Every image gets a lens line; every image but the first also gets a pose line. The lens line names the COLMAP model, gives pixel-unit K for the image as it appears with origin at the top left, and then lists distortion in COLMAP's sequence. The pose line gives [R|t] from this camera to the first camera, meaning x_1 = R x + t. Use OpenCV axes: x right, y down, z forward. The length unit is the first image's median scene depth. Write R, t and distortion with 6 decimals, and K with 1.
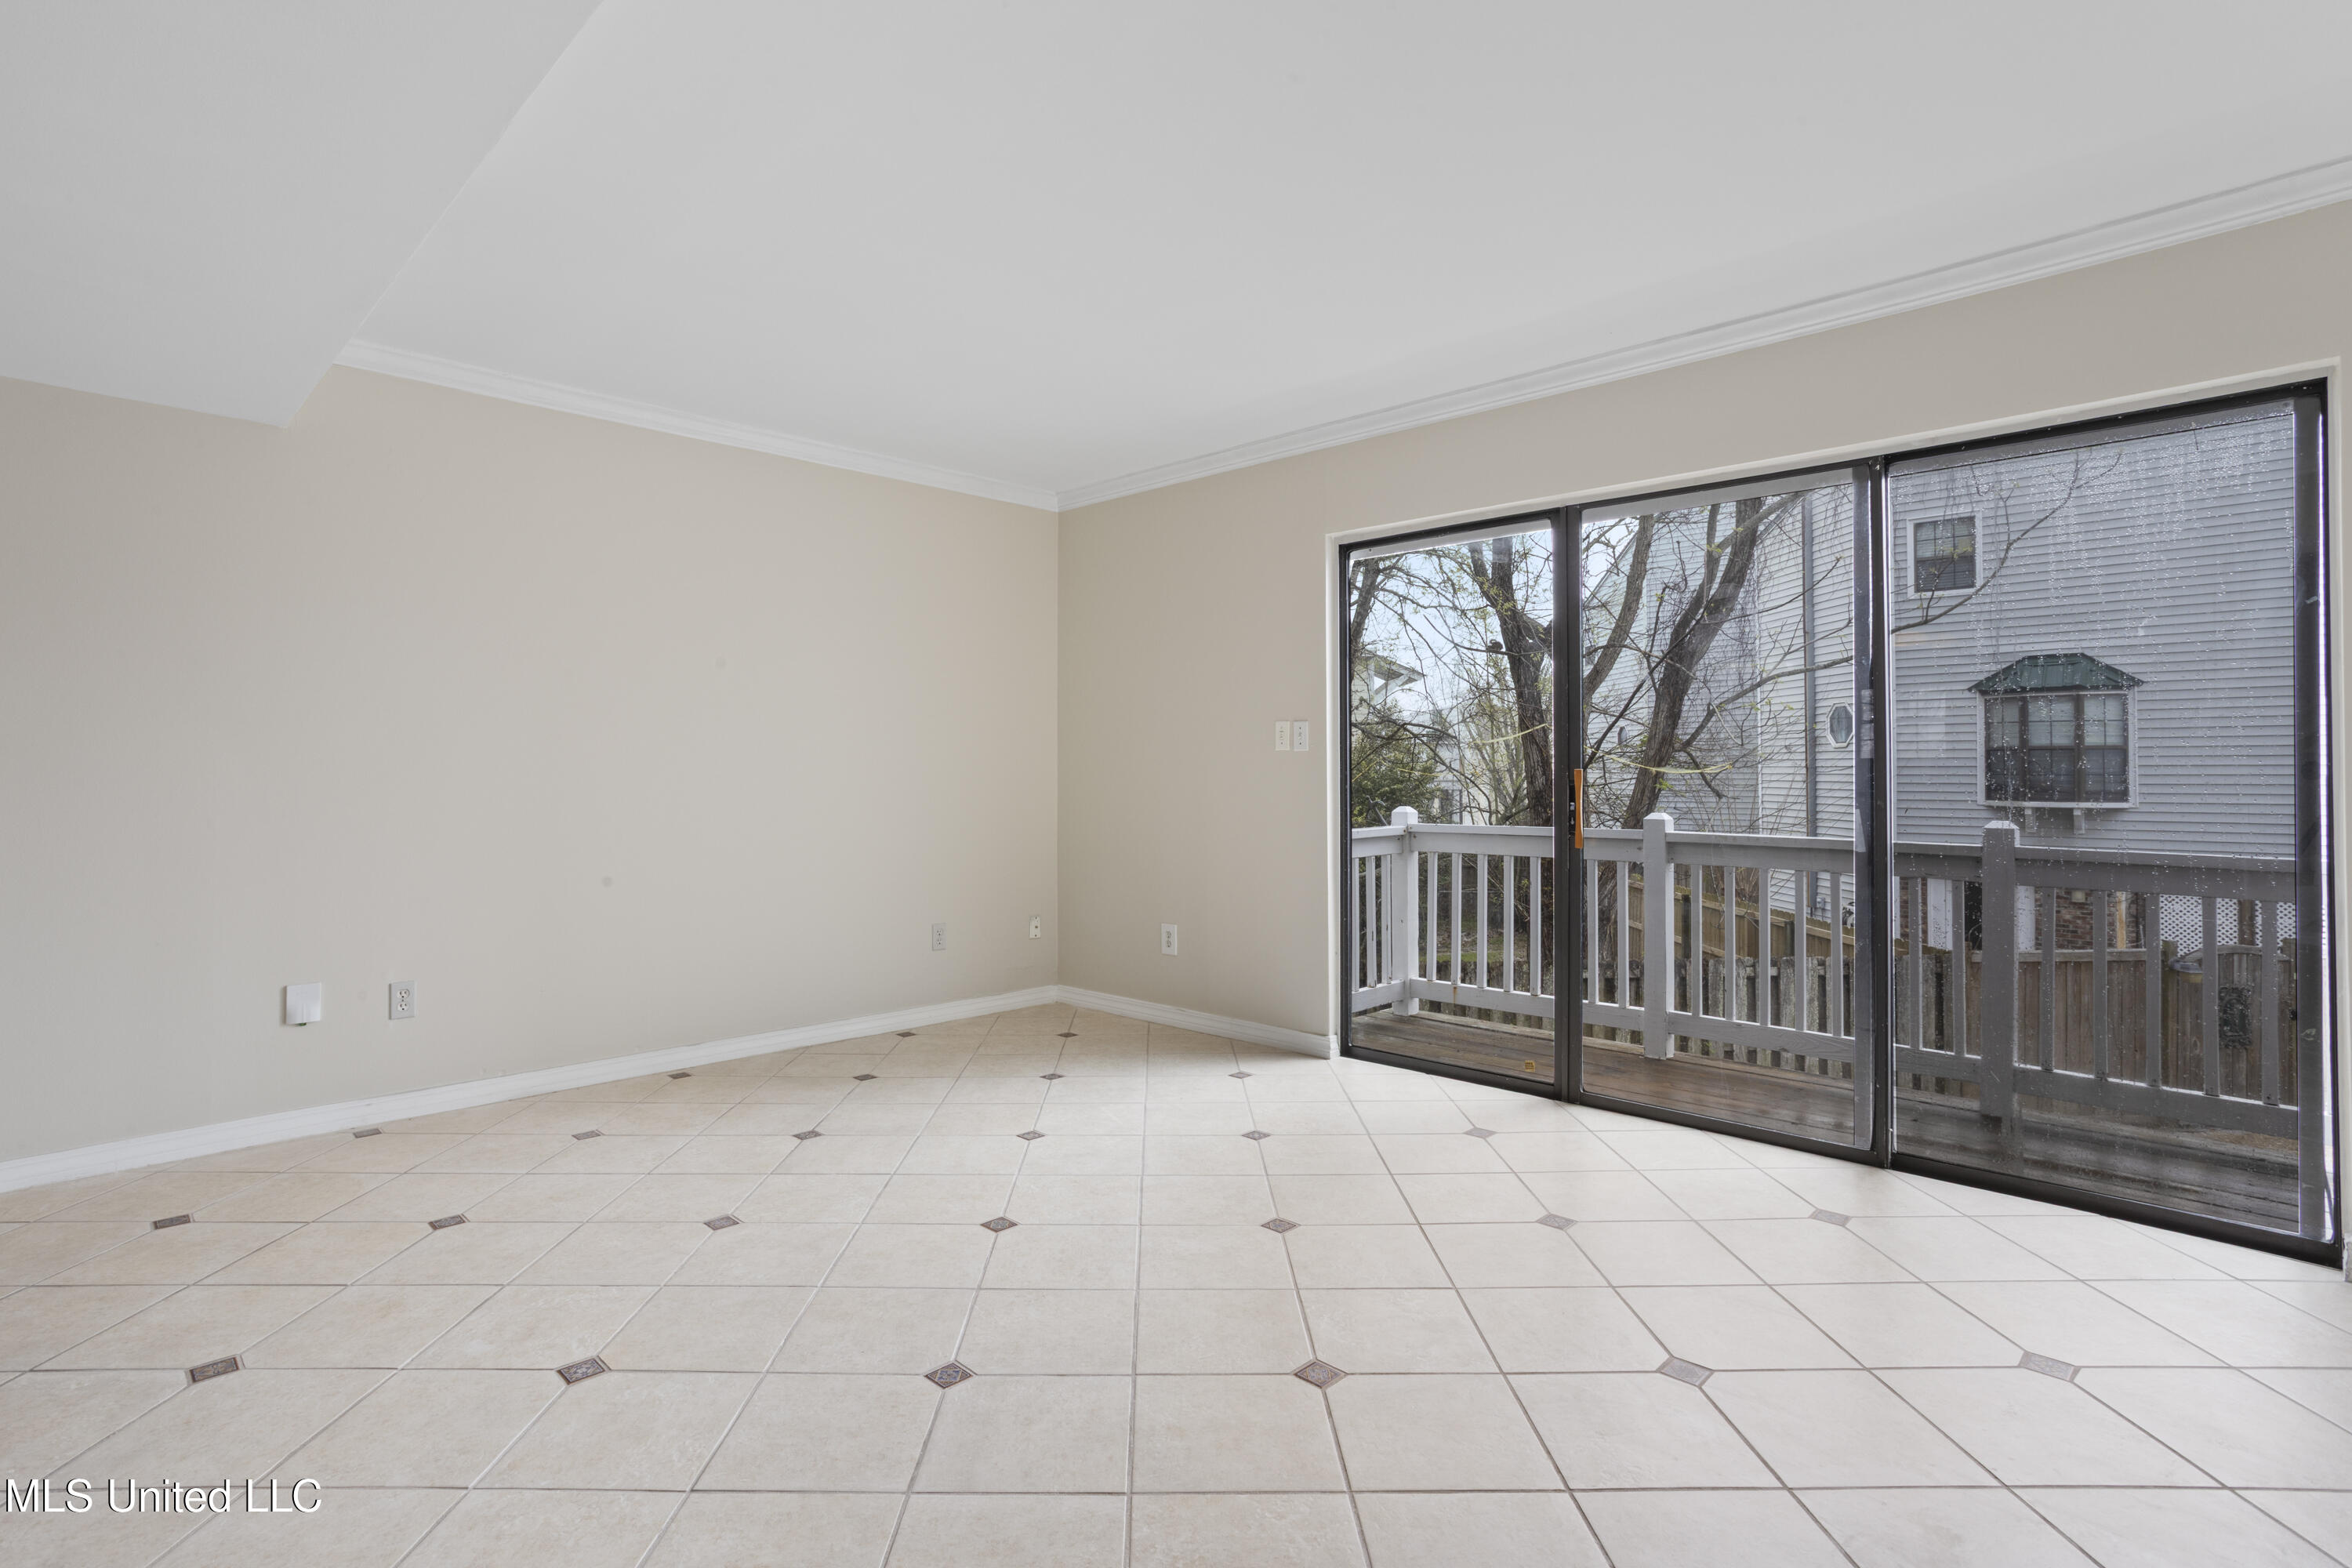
lens RADIAL K [[1137.0, 0, 1172.8], [0, 1137.0, 771.6], [0, 0, 1]] dist [-0.066350, 0.034138]
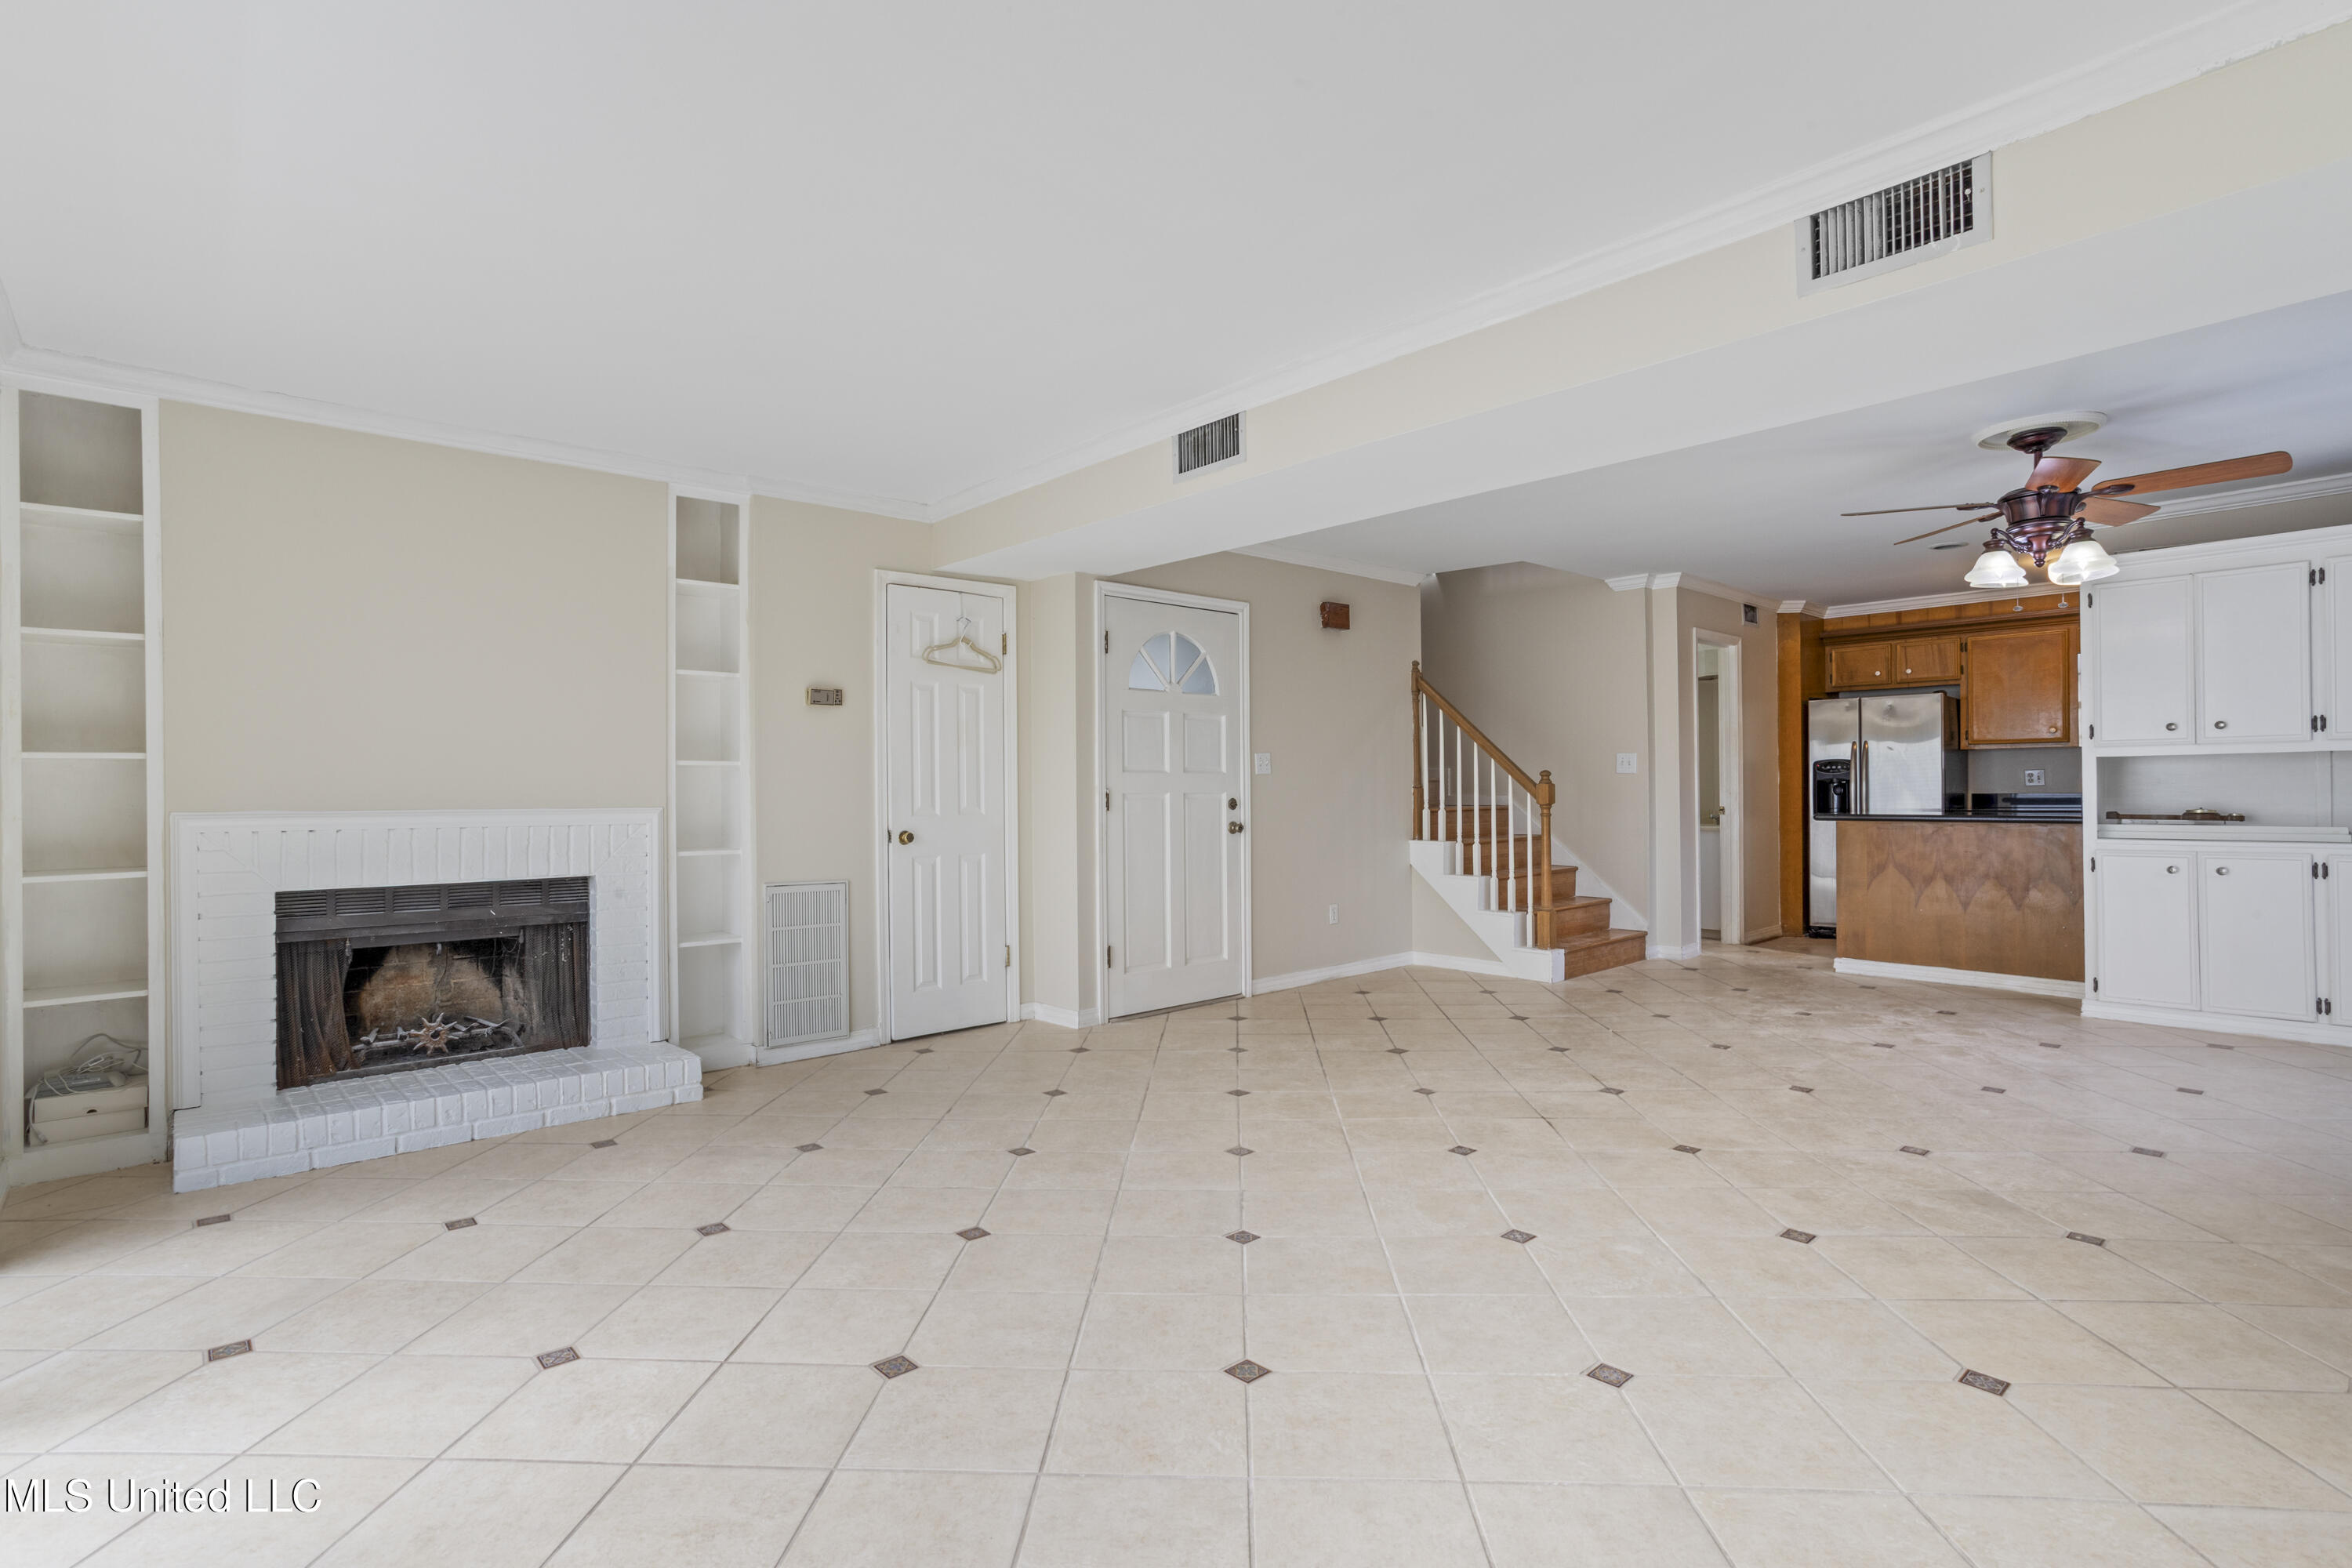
lens RADIAL K [[1130.1, 0, 1167.3], [0, 1130.1, 777.3], [0, 0, 1]] dist [-0.053394, 0.033962]
pose [[-0.997984, 0.011603, 0.062402, -0.116637], [0.010921, 0.999877, -0.011256, -0.001540], [-0.062525, -0.010552, -0.997988, 1.367449]]
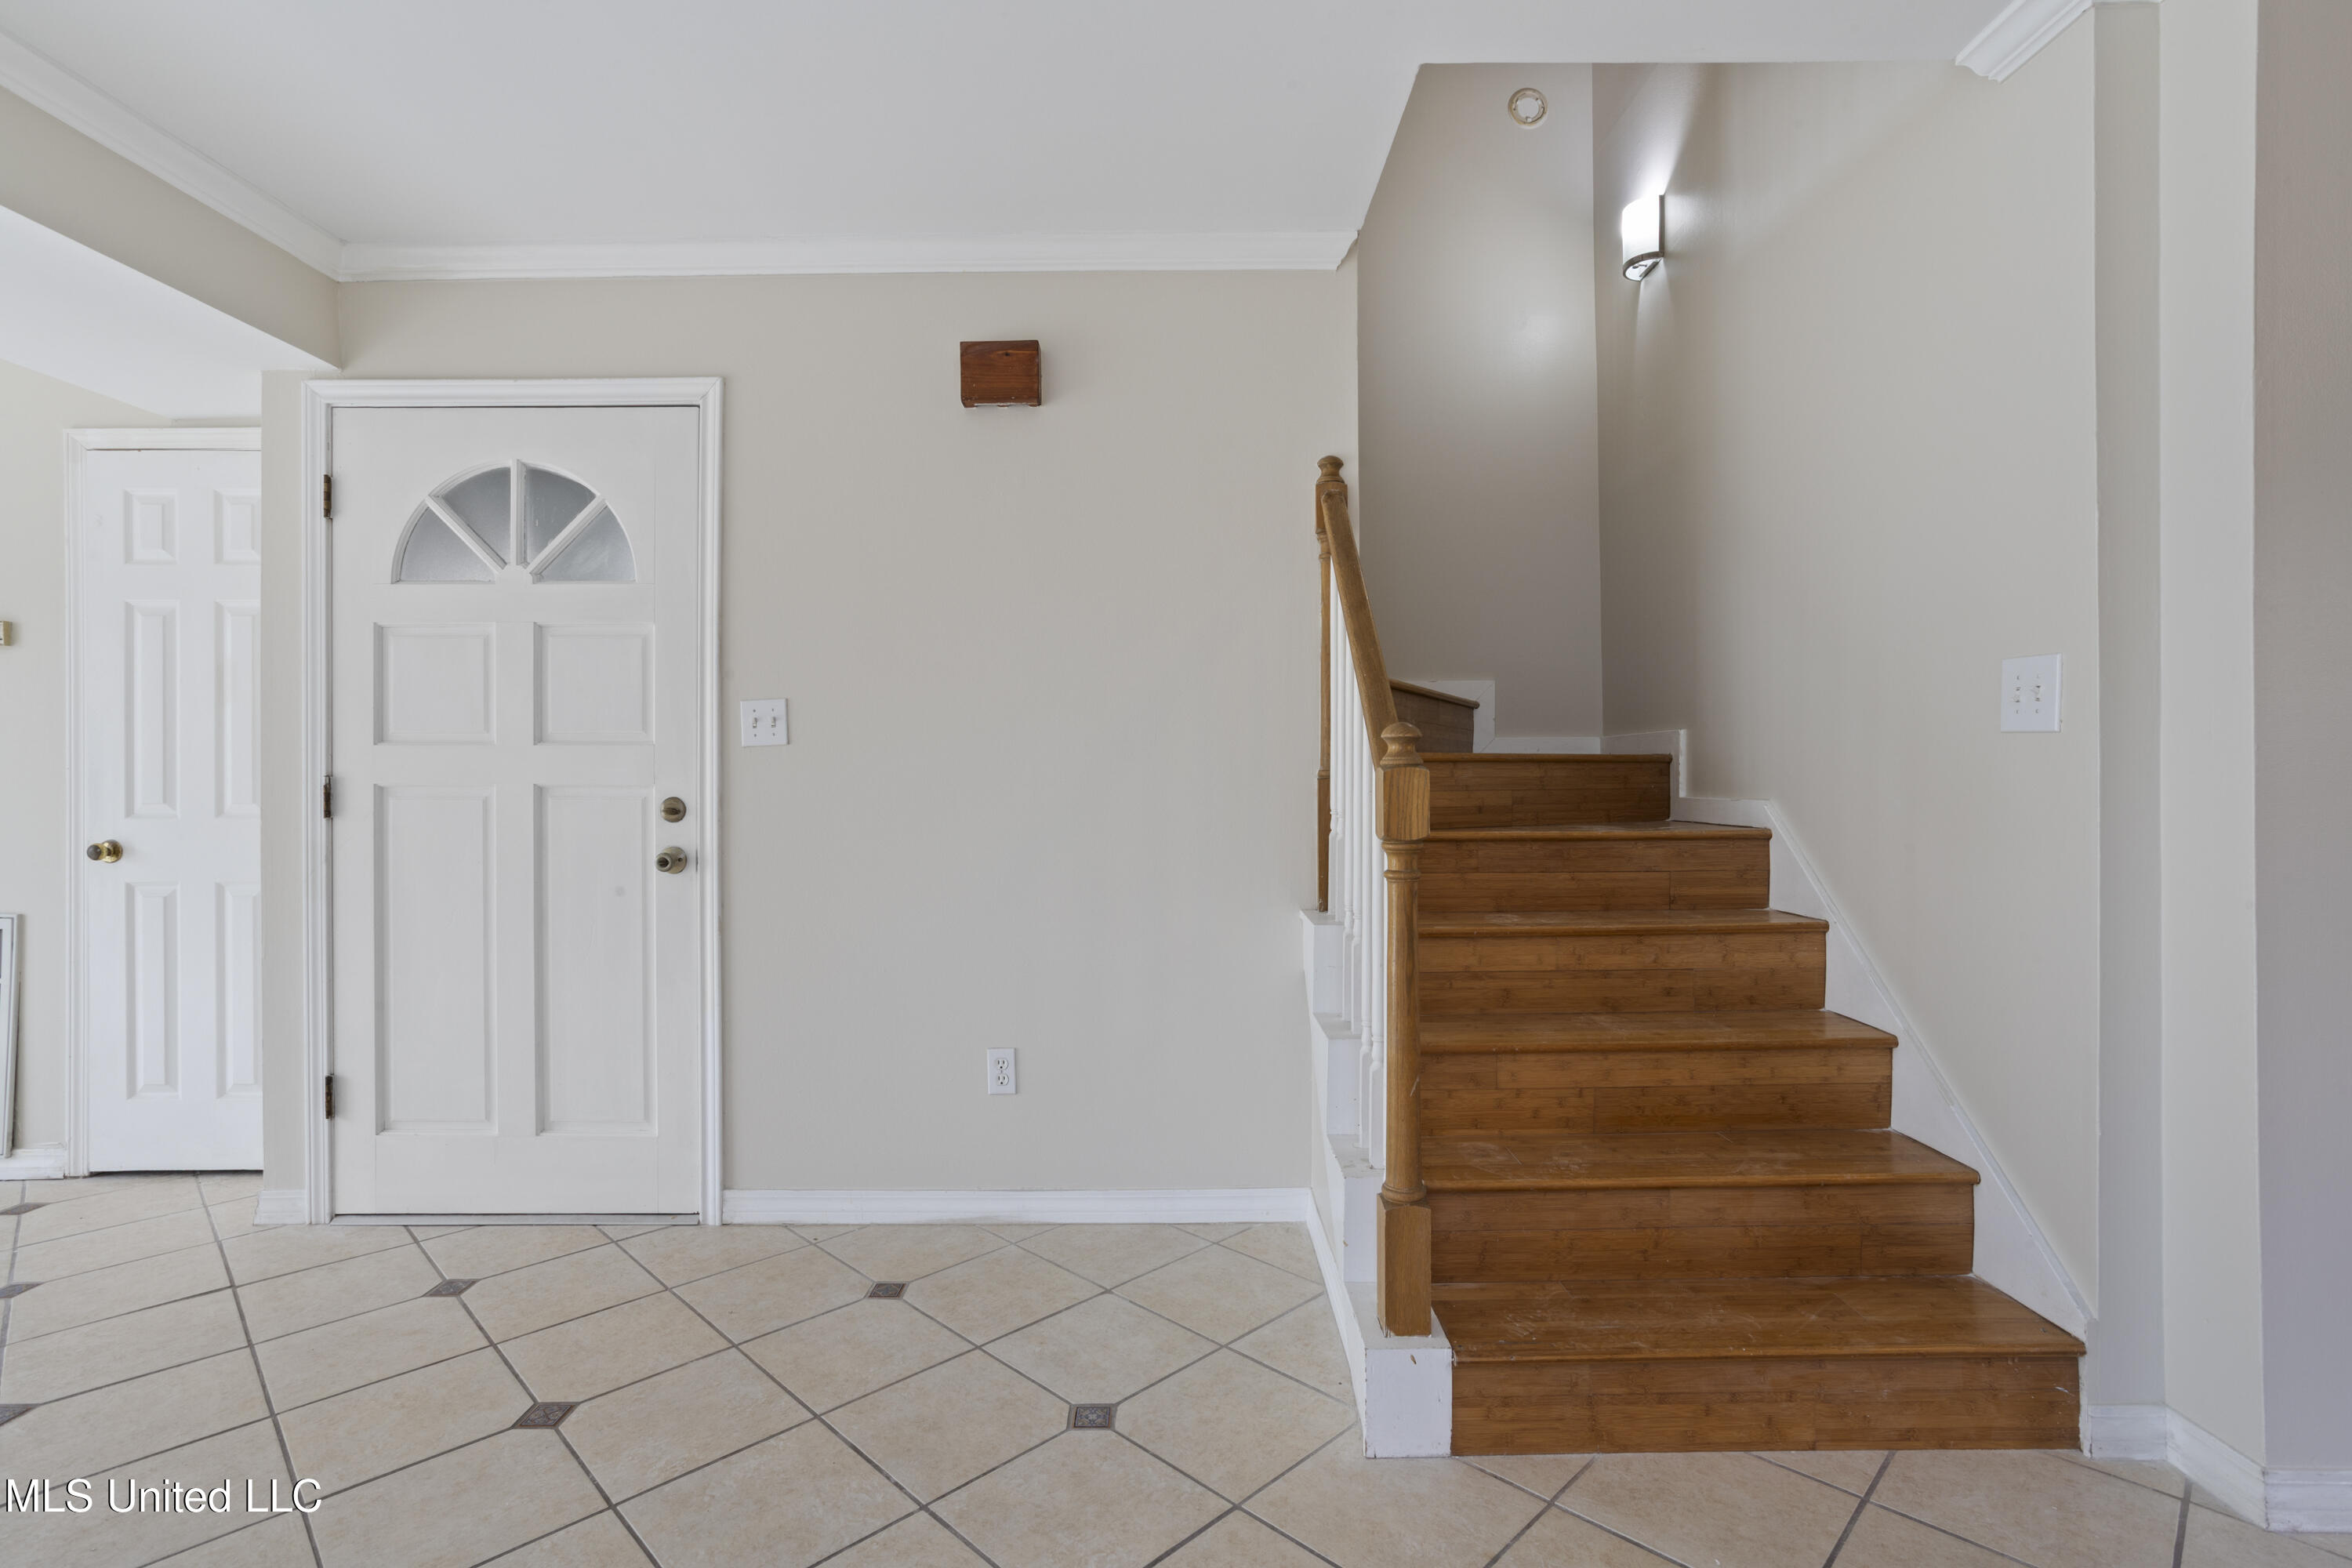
lens RADIAL K [[1130.1, 0, 1167.3], [0, 1130.1, 777.3], [0, 0, 1]] dist [-0.053394, 0.033962]
pose [[-0.700049, 0.001669, 0.714092, -0.913822], [0.003009, 0.999995, 0.000613, -0.001893], [-0.714088, 0.002577, -0.700051, -0.027805]]
